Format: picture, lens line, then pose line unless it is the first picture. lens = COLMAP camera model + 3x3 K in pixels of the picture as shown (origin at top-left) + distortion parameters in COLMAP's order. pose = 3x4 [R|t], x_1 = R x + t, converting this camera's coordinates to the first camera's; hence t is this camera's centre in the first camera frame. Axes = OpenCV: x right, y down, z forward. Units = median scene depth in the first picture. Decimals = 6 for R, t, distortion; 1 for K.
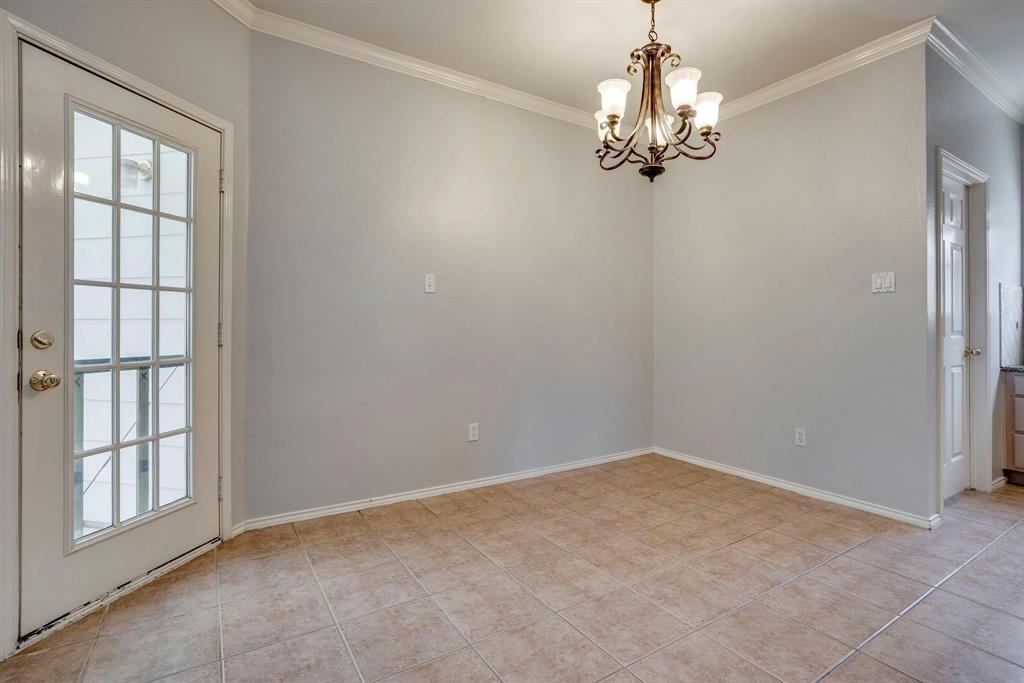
lens RADIAL K [[502.2, 0, 511.5], [0, 502.2, 328.3], [0, 0, 1]] dist [-0.001568, -0.000333]
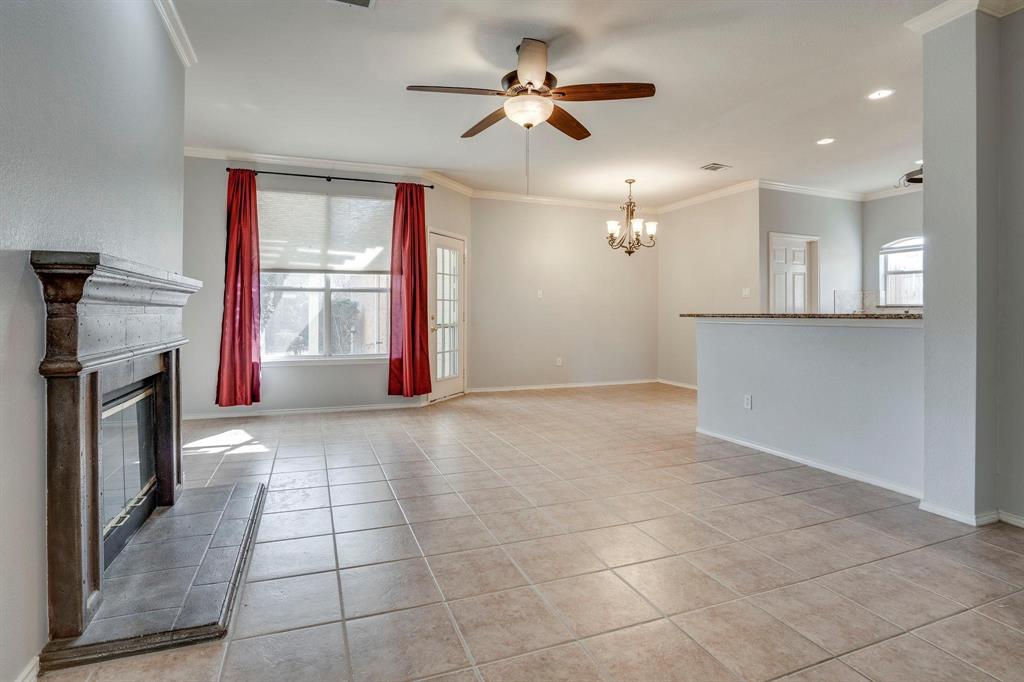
lens RADIAL K [[502.2, 0, 511.5], [0, 502.2, 327.8], [0, 0, 1]] dist [-0.001568, -0.000333]
pose [[0.978335, 0.006717, -0.206918, 0.223423], [-0.001490, 0.999676, 0.025407, 0.004680], [0.207022, -0.024548, 0.978028, -1.602706]]
